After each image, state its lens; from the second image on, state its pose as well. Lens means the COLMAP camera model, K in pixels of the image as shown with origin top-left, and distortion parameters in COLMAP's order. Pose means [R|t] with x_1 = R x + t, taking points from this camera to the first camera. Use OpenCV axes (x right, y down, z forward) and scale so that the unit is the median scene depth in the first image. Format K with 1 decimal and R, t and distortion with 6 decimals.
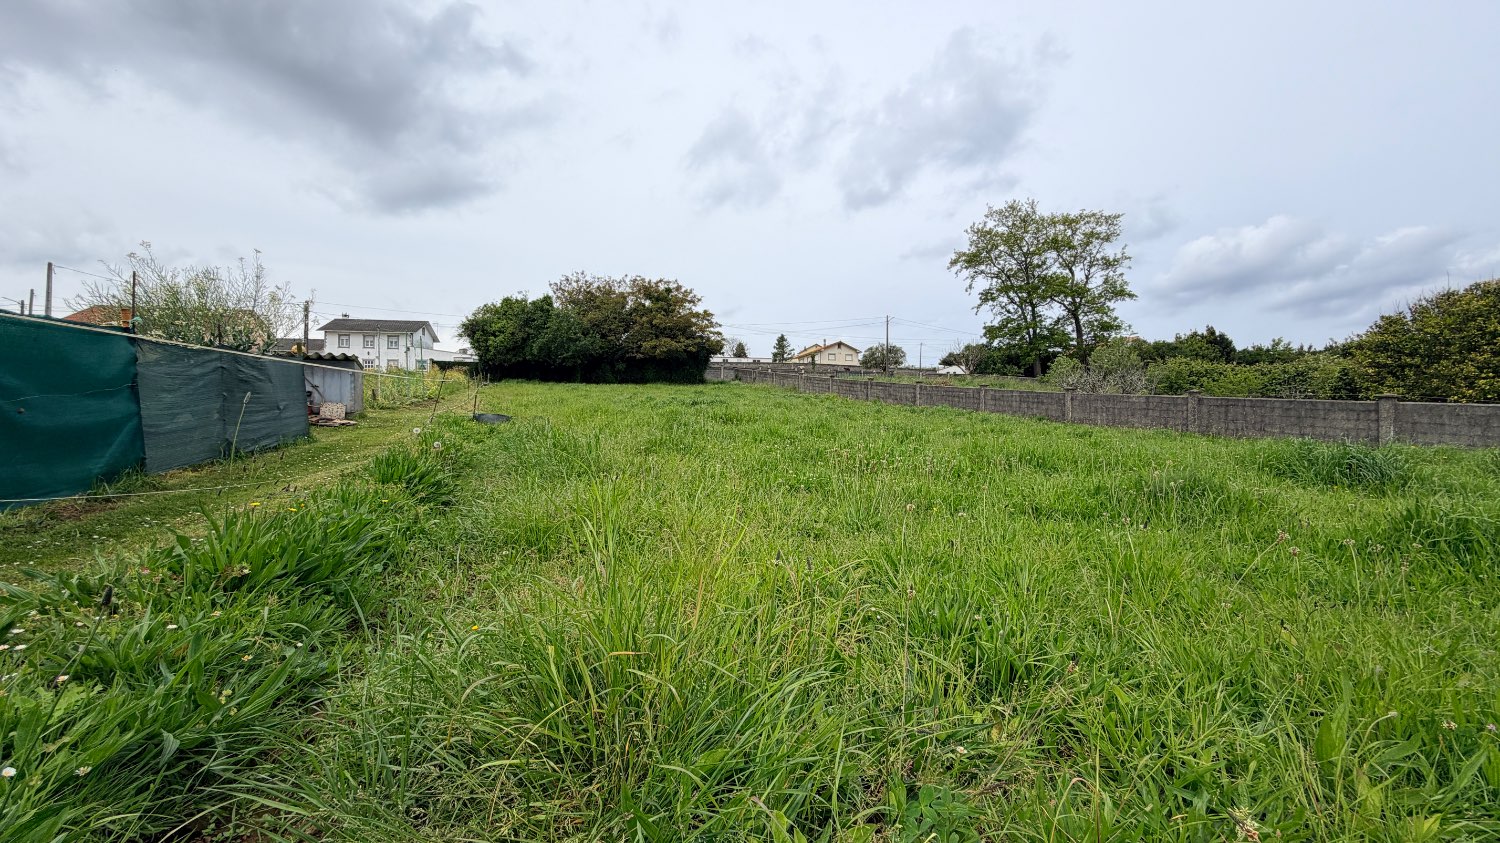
lens RADIAL K [[594.8, 0, 743.7], [0, 594.8, 419.5], [0, 0, 1]] dist [0.000507, 0.000266]
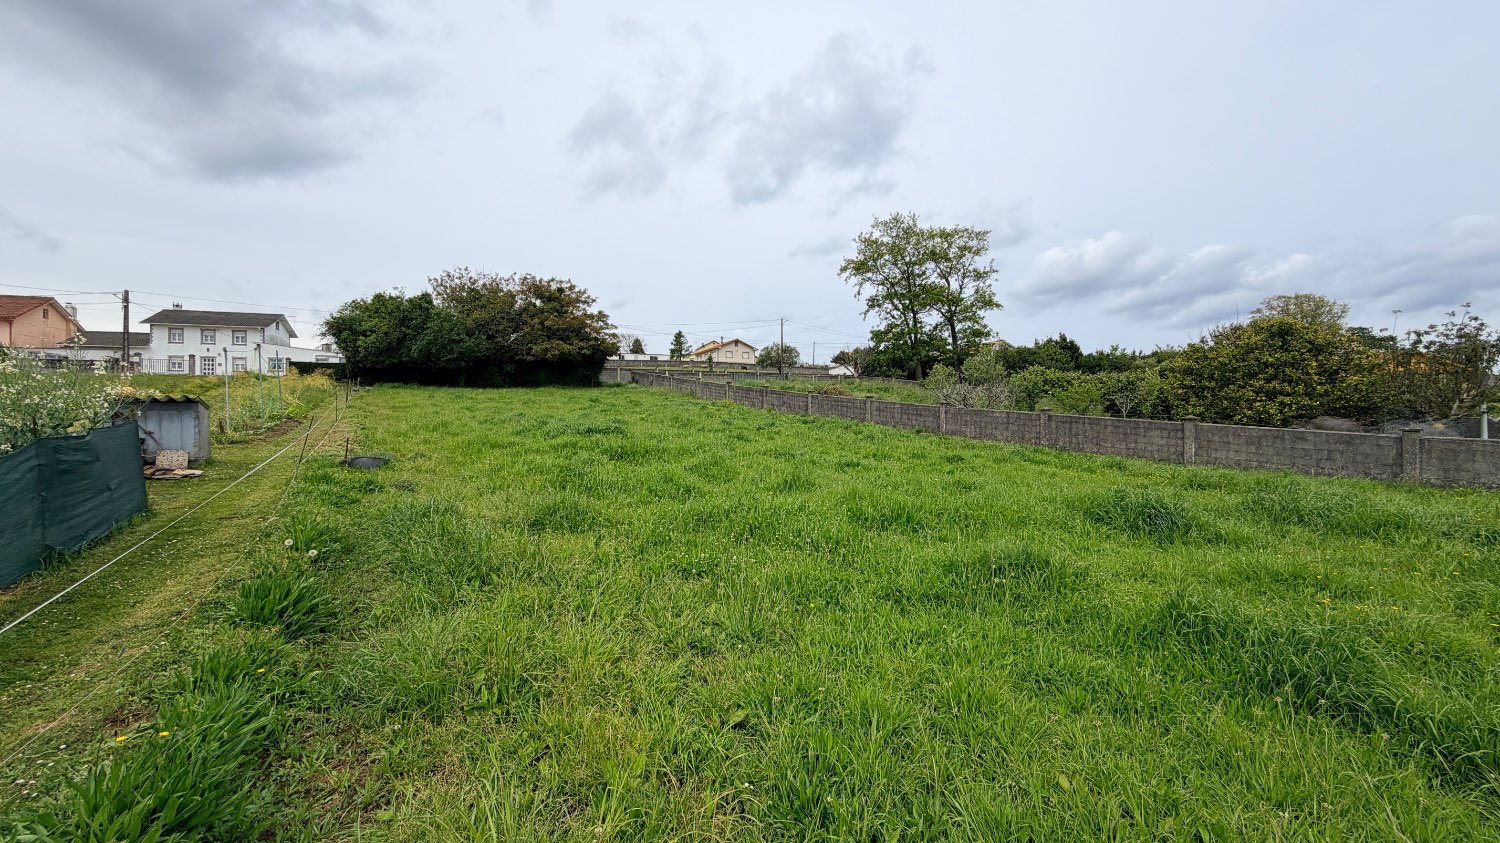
lens RADIAL K [[594.8, 0, 743.4], [0, 594.8, 419.1], [0, 0, 1]] dist [0.000507, 0.000266]
pose [[0.985516, -0.007432, 0.169421, 0.000808], [0.005760, 0.999930, 0.010359, -0.015590], [-0.169486, -0.009233, 0.985489, -0.005164]]
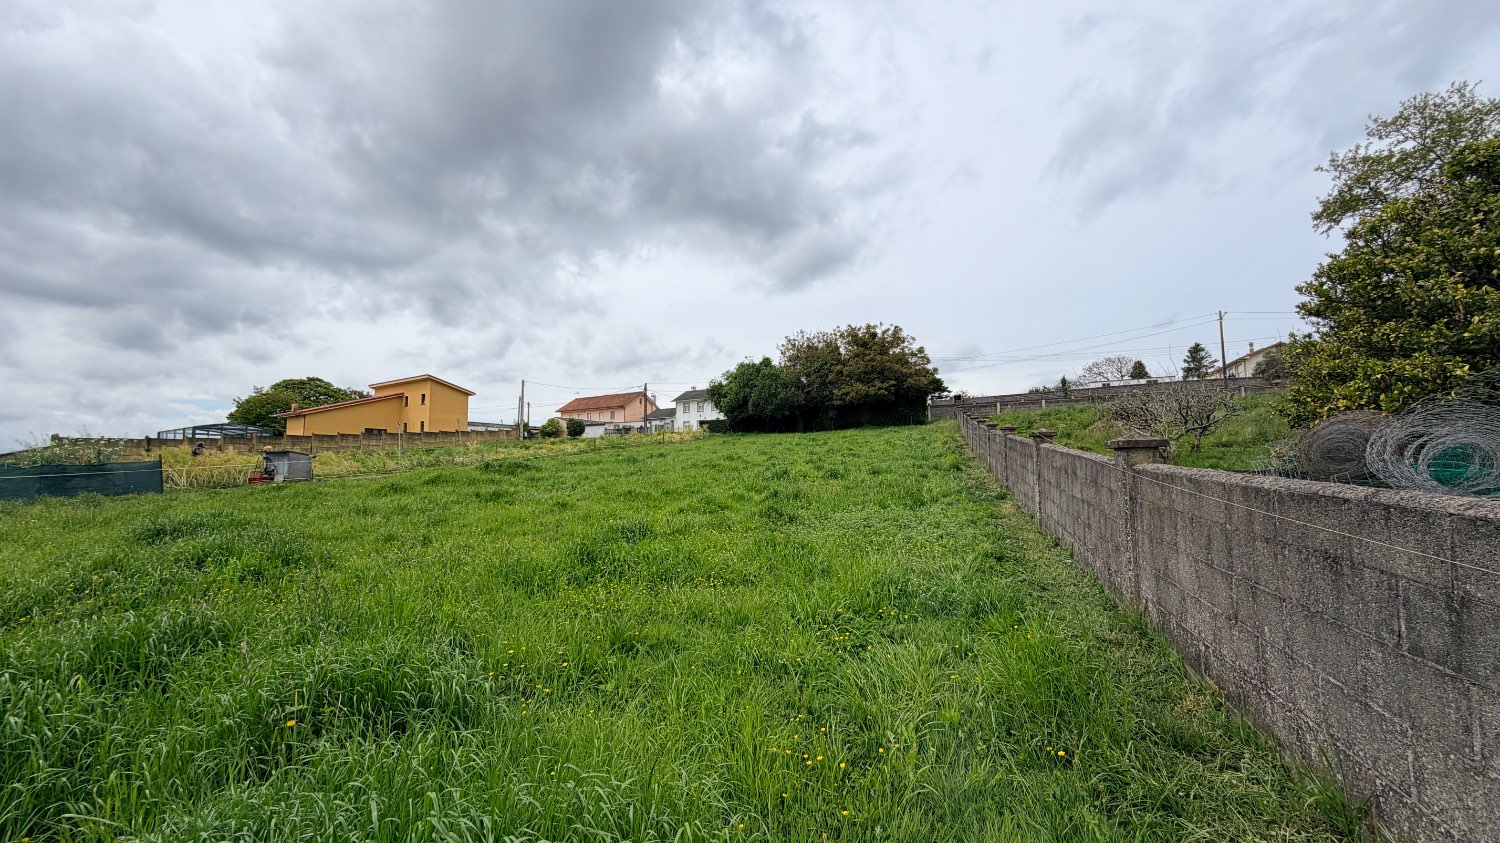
lens RADIAL K [[594.8, 0, 743.1], [0, 594.8, 415.9], [0, 0, 1]] dist [0.000507, 0.000266]
pose [[0.764004, -0.073318, -0.641033, 0.328499], [0.027422, 0.996315, -0.081271, -0.004104], [0.644629, 0.044513, 0.763198, 0.092249]]
